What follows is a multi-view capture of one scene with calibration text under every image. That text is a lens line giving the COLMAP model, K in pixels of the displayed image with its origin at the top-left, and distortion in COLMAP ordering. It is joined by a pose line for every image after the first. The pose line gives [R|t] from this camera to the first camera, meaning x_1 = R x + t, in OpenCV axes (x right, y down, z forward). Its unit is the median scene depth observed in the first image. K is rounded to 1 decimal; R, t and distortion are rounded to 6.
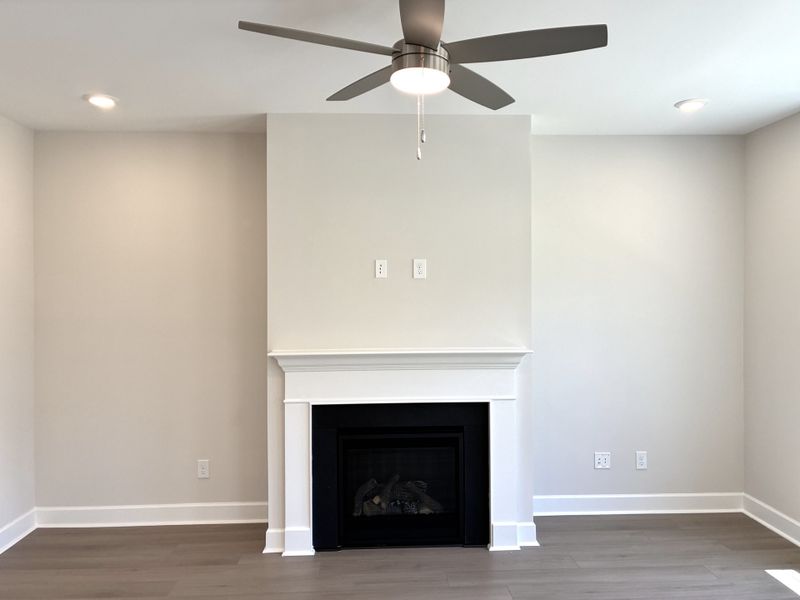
lens RADIAL K [[608.9, 0, 397.9], [0, 608.9, 302.8], [0, 0, 1]] dist [0.052031, -0.032797]
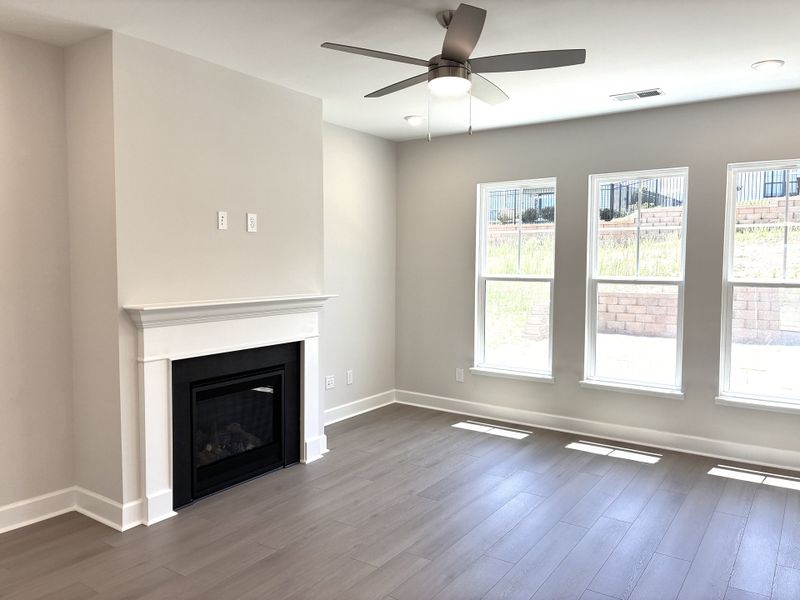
lens RADIAL K [[608.9, 0, 400.1], [0, 608.9, 295.7], [0, 0, 1]] dist [0.052031, -0.032797]
pose [[0.606203, -0.034430, 0.794564, -0.665570], [-0.006072, 0.998833, 0.047913, 0.018820], [-0.795287, -0.033870, 0.605287, 0.143040]]
